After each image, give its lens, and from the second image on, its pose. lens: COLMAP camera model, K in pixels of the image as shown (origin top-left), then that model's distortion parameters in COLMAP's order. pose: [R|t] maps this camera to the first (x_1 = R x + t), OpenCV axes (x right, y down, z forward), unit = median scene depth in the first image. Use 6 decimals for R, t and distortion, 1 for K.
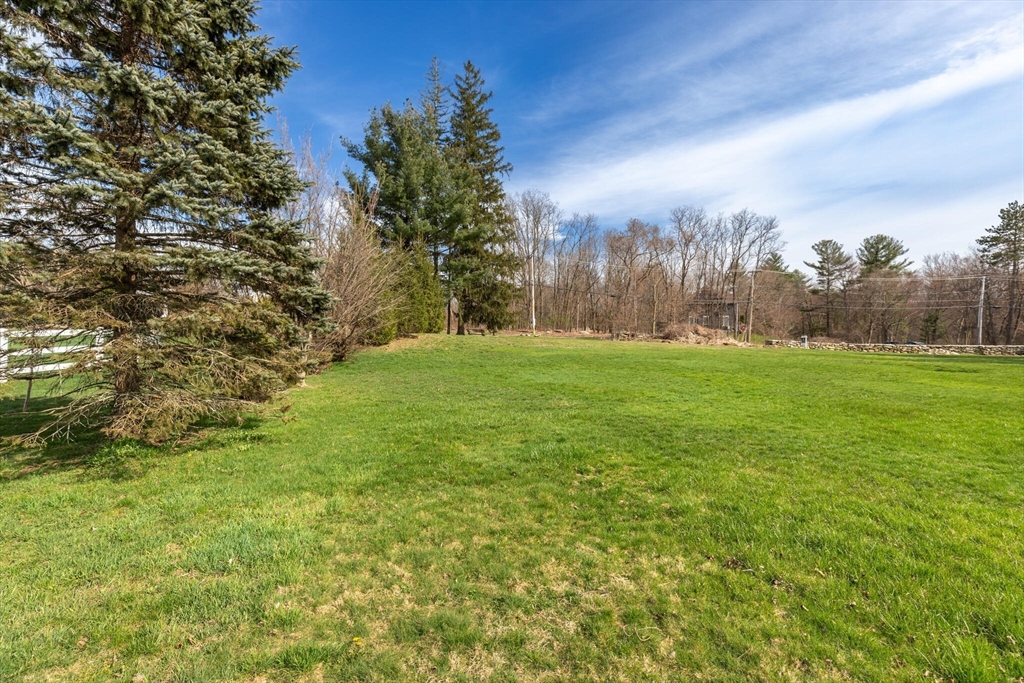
lens RADIAL K [[451.4, 0, 516.3], [0, 451.4, 346.7], [0, 0, 1]] dist [0.001510, -0.000212]
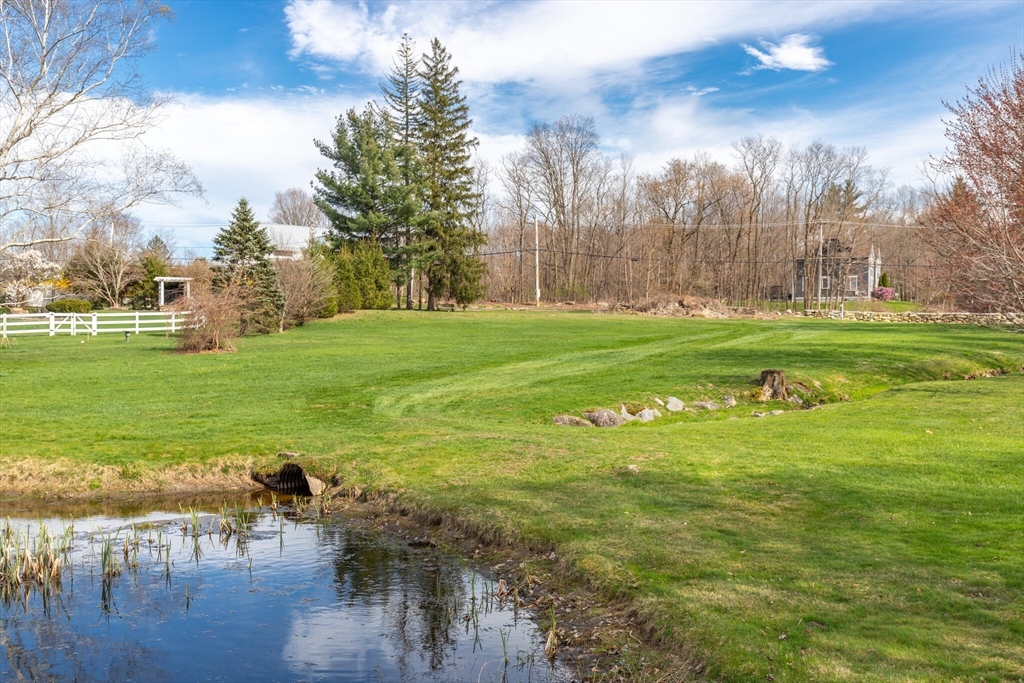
lens RADIAL K [[911.5, 0, 512.1], [0, 911.5, 347.2], [0, 0, 1]] dist [0.011807, -0.006633]
pose [[0.977920, -0.001915, -0.208970, 0.479645], [0.005995, 0.999804, 0.018890, 0.020761], [0.208893, -0.019726, 0.977740, -0.960837]]
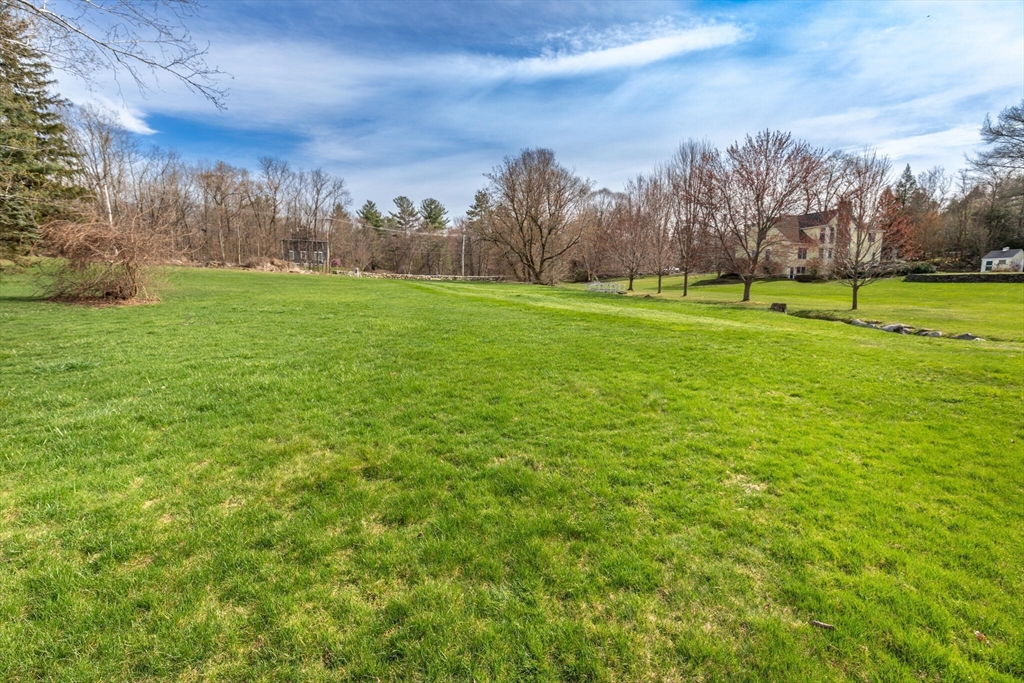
lens RADIAL K [[451.4, 0, 516.3], [0, 451.4, 346.7], [0, 0, 1]] dist [0.001510, -0.000212]
pose [[0.718214, -0.101554, 0.688372, -0.048971], [0.005077, 0.990031, 0.140759, 0.033437], [-0.695804, -0.097600, 0.711569, -0.578865]]
